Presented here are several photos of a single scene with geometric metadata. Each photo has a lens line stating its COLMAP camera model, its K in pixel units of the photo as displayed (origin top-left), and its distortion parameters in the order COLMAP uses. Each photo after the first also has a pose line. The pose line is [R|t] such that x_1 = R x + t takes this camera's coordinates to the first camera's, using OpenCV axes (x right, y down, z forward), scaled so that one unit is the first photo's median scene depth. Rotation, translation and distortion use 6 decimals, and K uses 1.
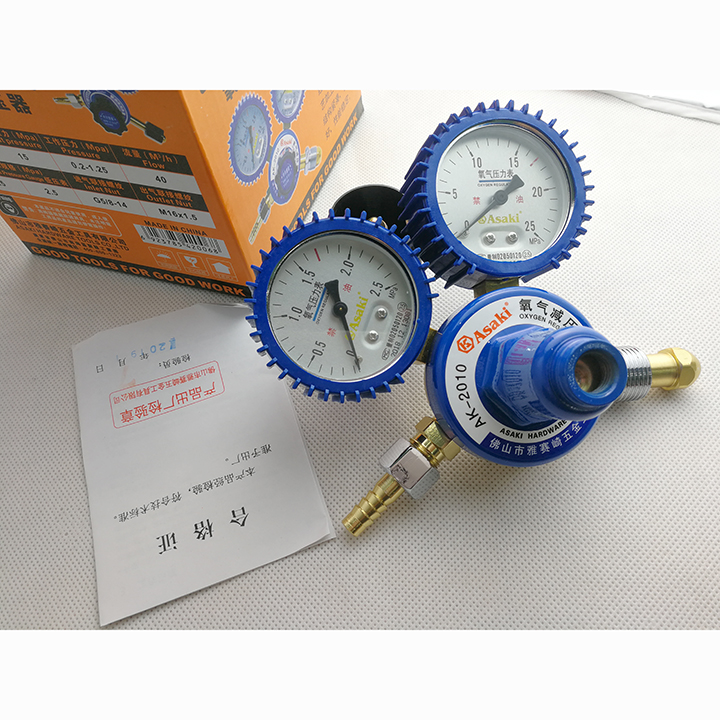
lens RADIAL K [[632.6, 0, 359.5], [0, 632.6, 359.9], [0, 0, 1]] dist [-0.085791, 0.007316]
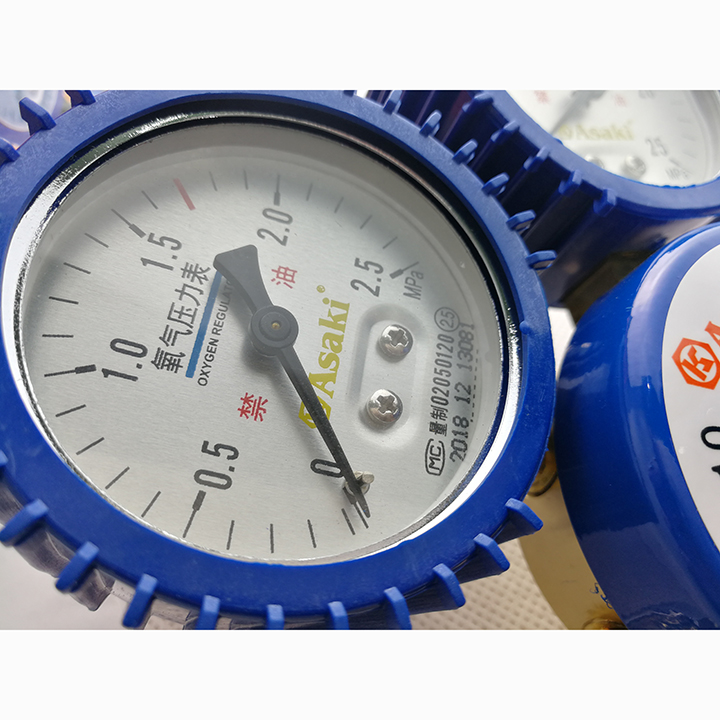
lens RADIAL K [[632.6, 0, 360.5], [0, 632.6, 360.4], [0, 0, 1]] dist [-0.085791, 0.007316]
pose [[0.971450, -0.113028, 0.208587, -0.054632], [0.175281, 0.934444, -0.309985, 0.037197], [-0.159876, 0.337696, 0.927578, 0.705738]]
